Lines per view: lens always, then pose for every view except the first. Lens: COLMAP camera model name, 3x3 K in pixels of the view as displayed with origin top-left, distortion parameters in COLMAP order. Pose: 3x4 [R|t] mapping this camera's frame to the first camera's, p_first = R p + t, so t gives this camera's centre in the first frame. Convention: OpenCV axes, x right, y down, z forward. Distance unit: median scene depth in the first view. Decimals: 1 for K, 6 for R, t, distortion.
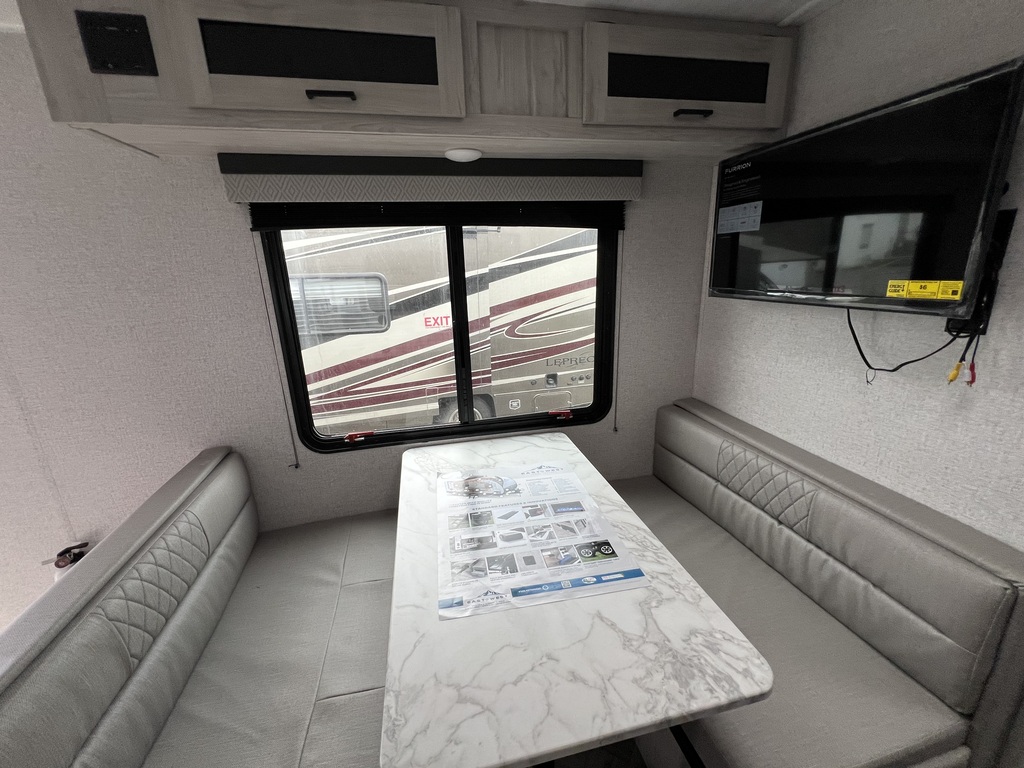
lens RADIAL K [[408.0, 0, 510.3], [0, 408.0, 381.9], [0, 0, 1]] dist [-0.003813, 0.000696]
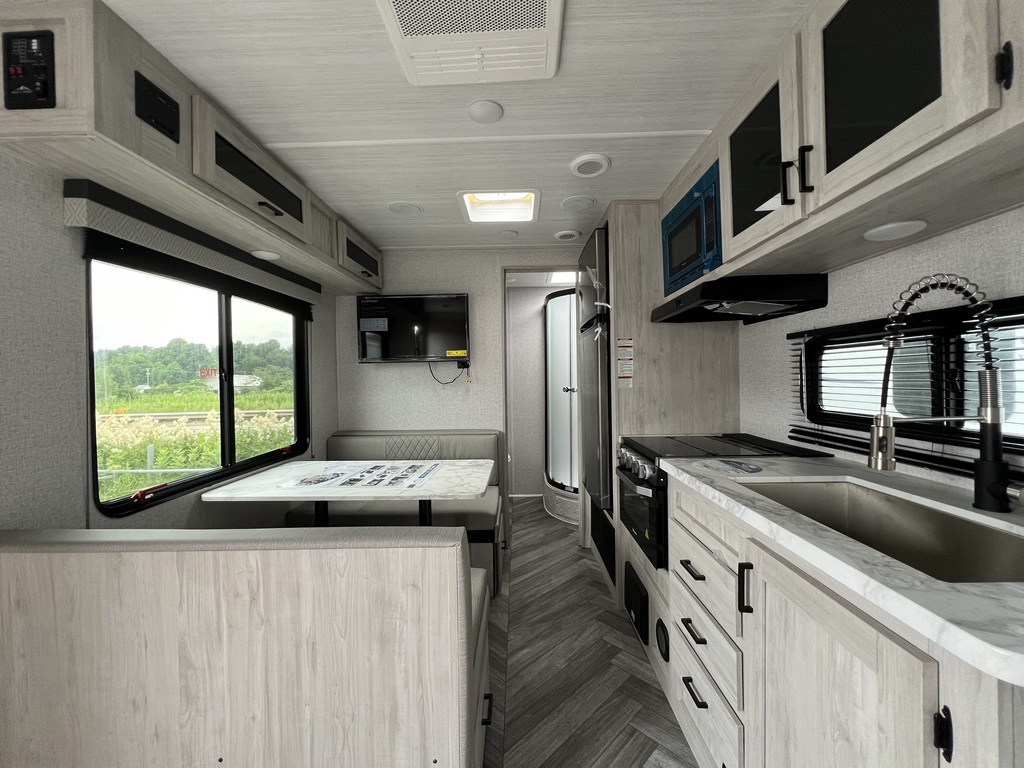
lens RADIAL K [[408.0, 0, 511.6], [0, 408.0, 379.7], [0, 0, 1]] dist [-0.003813, 0.000696]
pose [[0.236613, 0.018435, 0.971429, -1.461947], [0.274410, 0.957847, -0.085016, 0.263790], [-0.932048, 0.286686, 0.221580, -0.021104]]
